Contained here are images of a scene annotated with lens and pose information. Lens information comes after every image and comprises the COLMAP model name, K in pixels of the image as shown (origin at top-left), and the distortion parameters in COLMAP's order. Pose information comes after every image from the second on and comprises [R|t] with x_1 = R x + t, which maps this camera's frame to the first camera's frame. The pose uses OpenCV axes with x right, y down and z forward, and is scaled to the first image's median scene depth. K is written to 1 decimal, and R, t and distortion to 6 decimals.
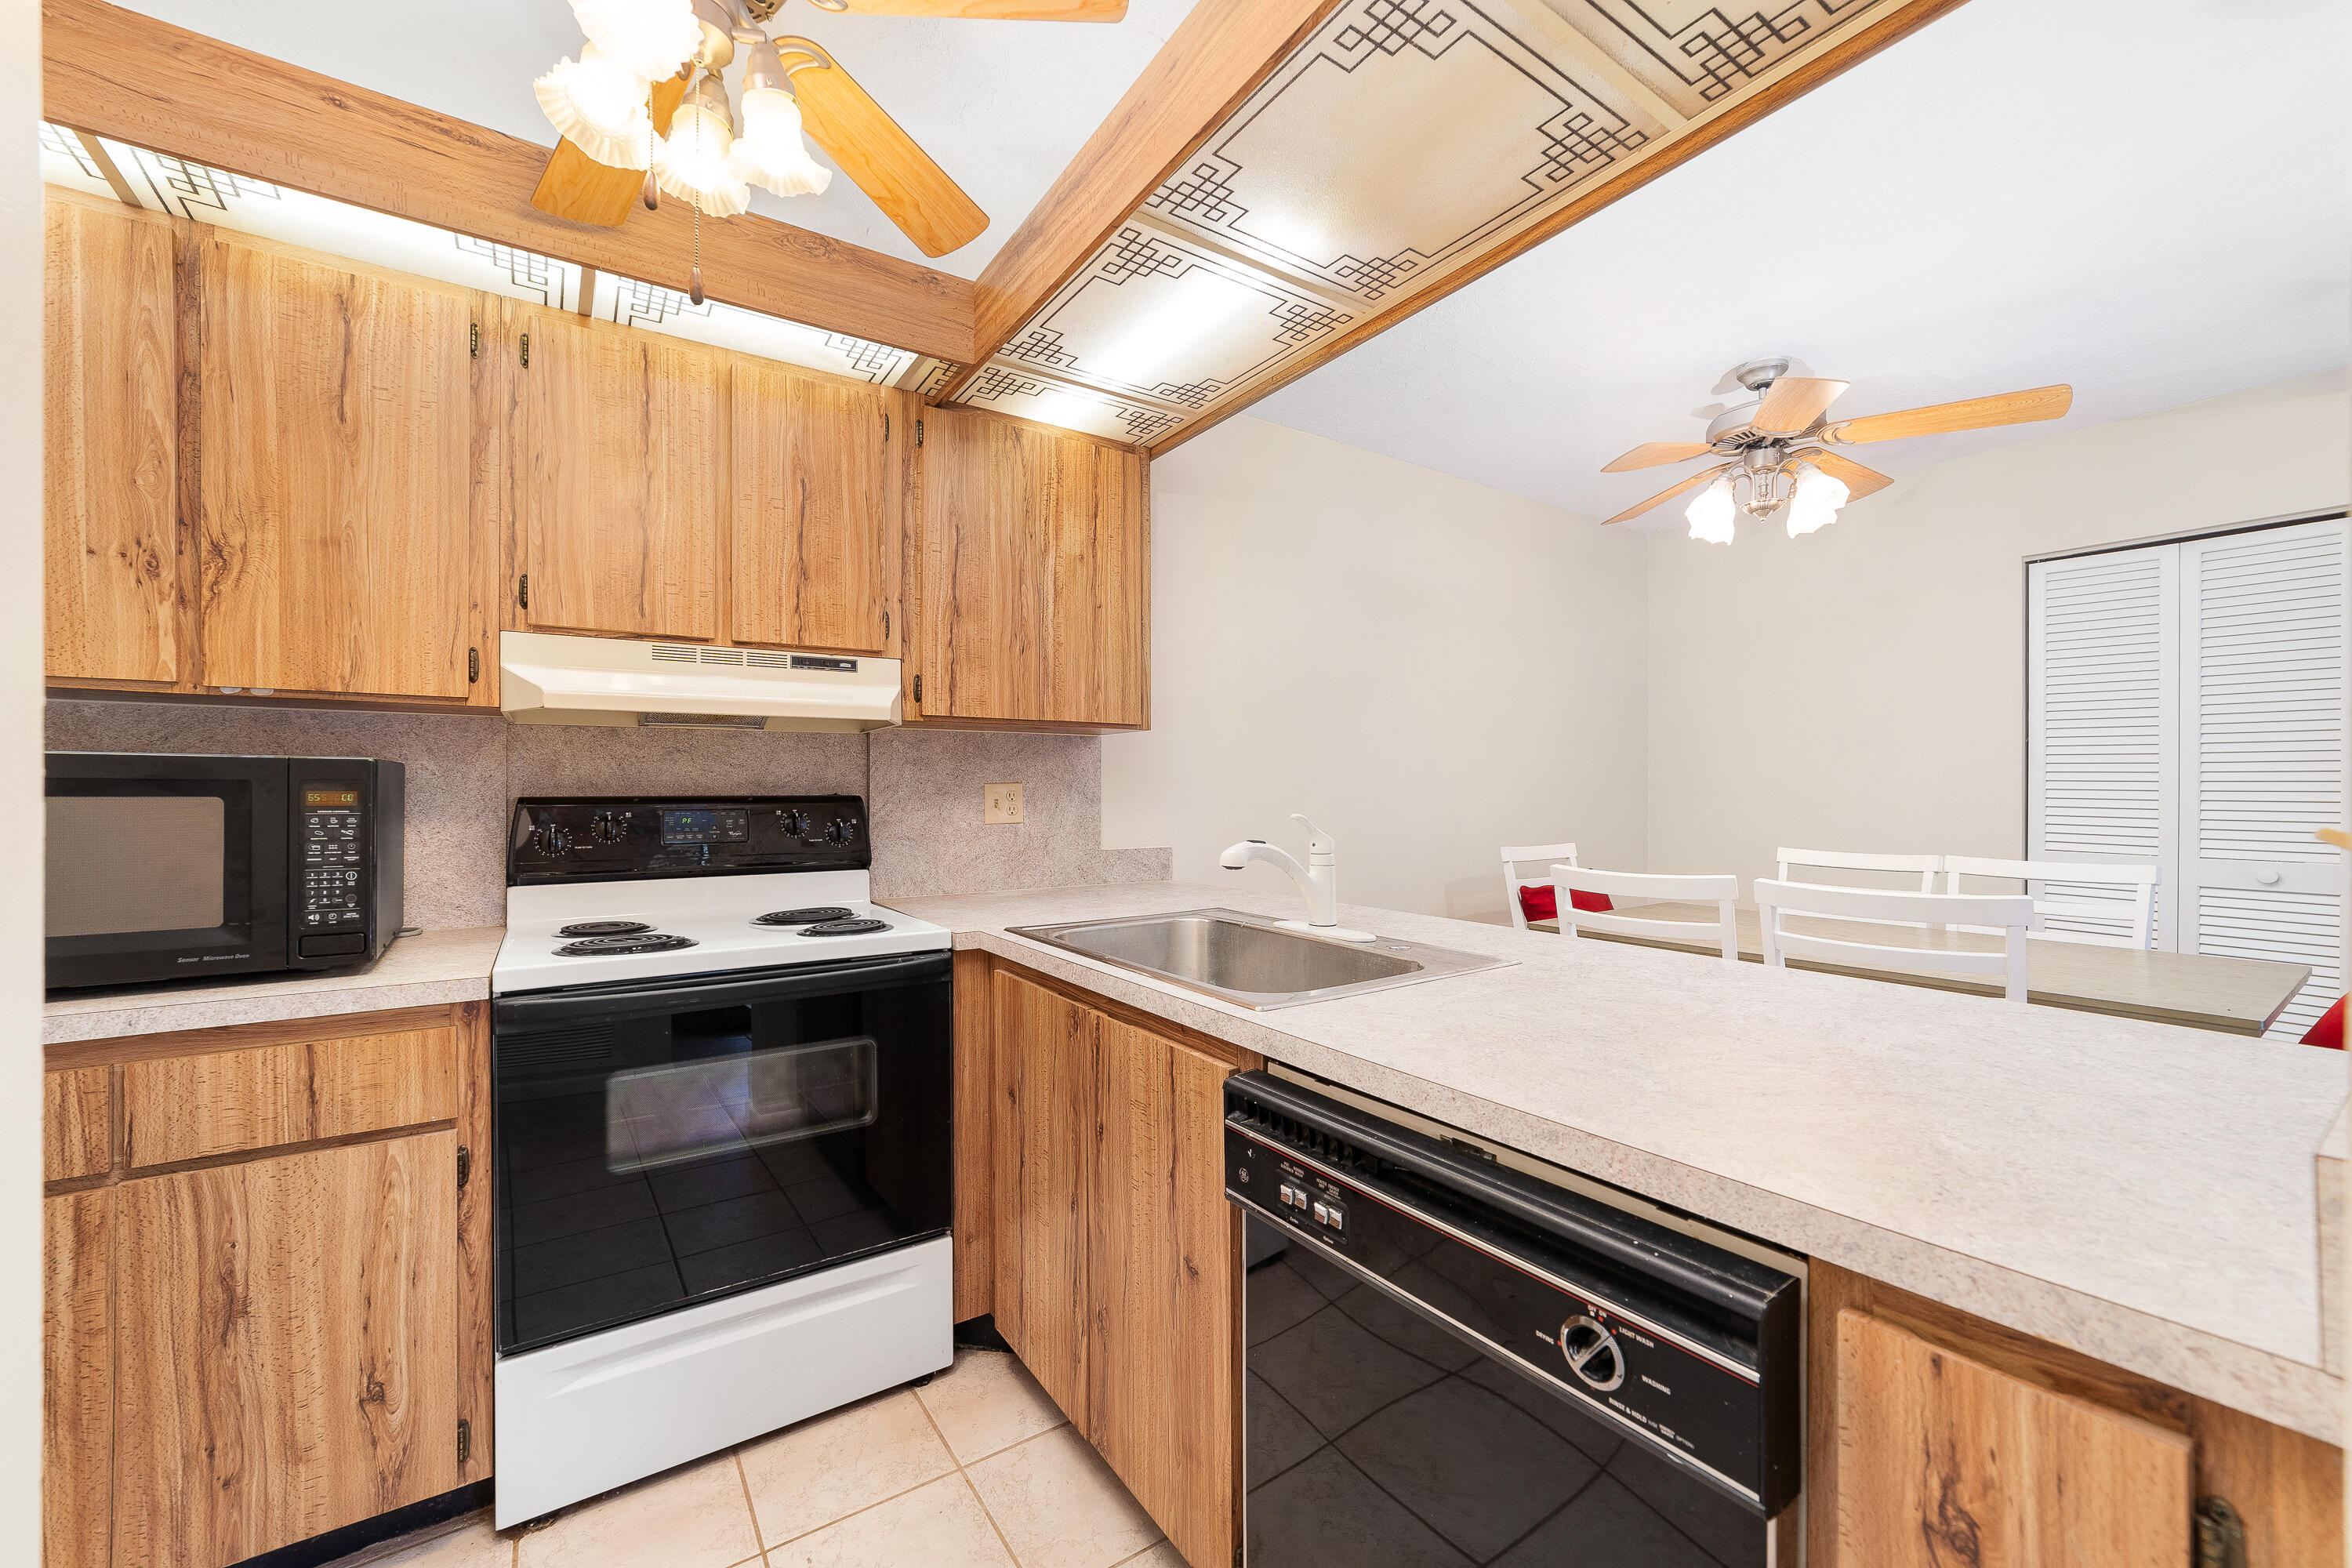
lens RADIAL K [[919.1, 0, 1164.5], [0, 919.1, 751.3], [0, 0, 1]] dist [-0.020852, 0.006718]
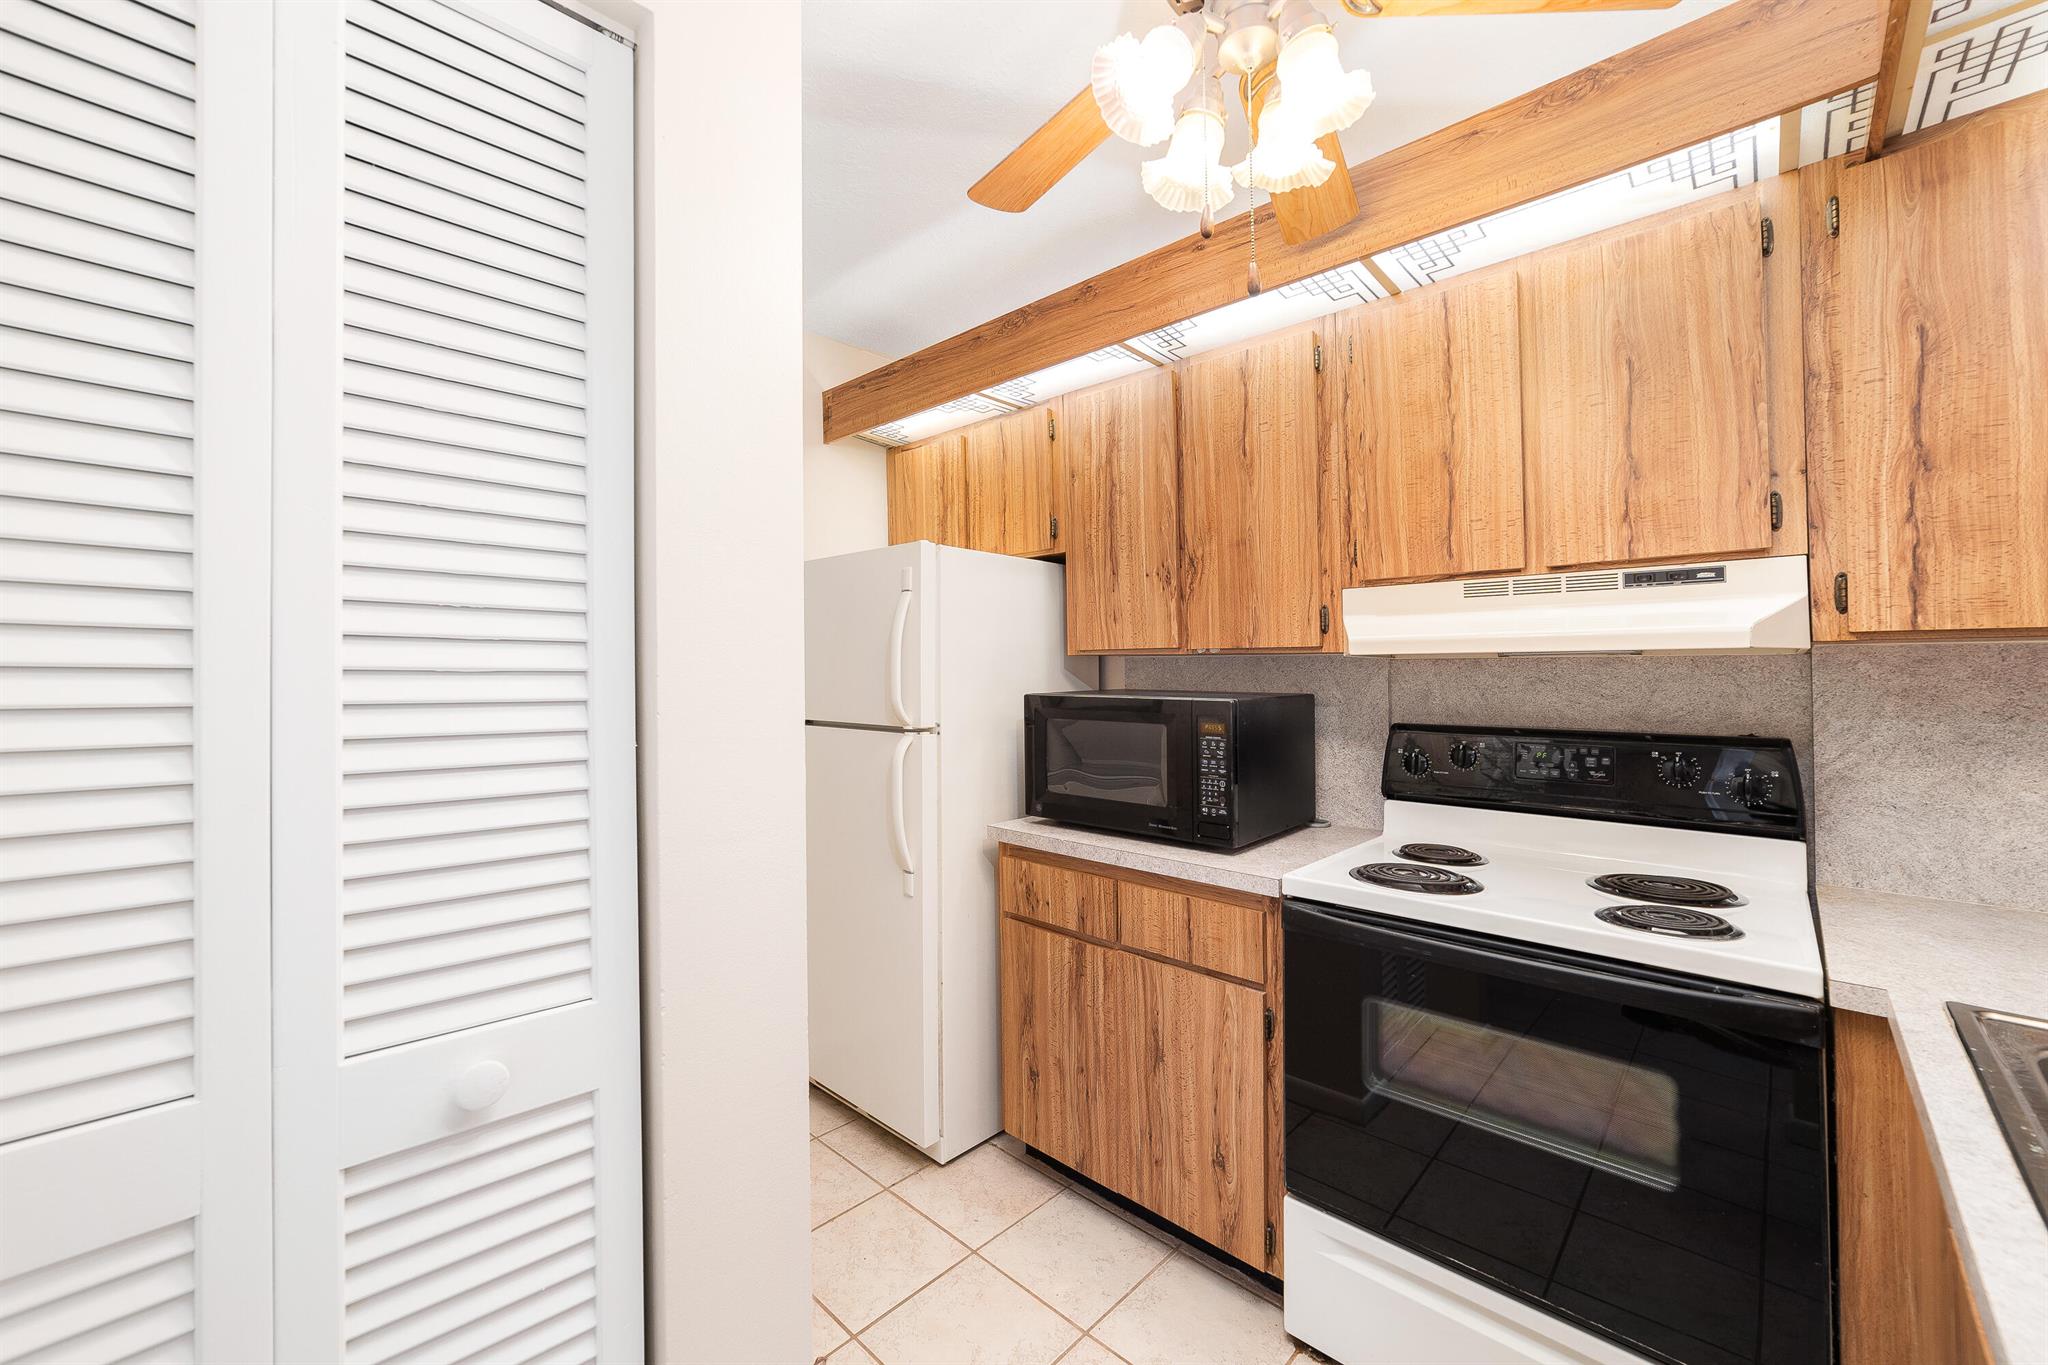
lens RADIAL K [[800.3, 0, 1015.8], [0, 800.3, 645.7], [0, 0, 1]] dist [-0.020852, 0.006718]
pose [[0.219904, -0.029890, -0.975064, 0.222203], [0.041806, 0.998901, -0.021192, -0.057278], [0.974625, -0.036103, 0.220911, 0.367689]]
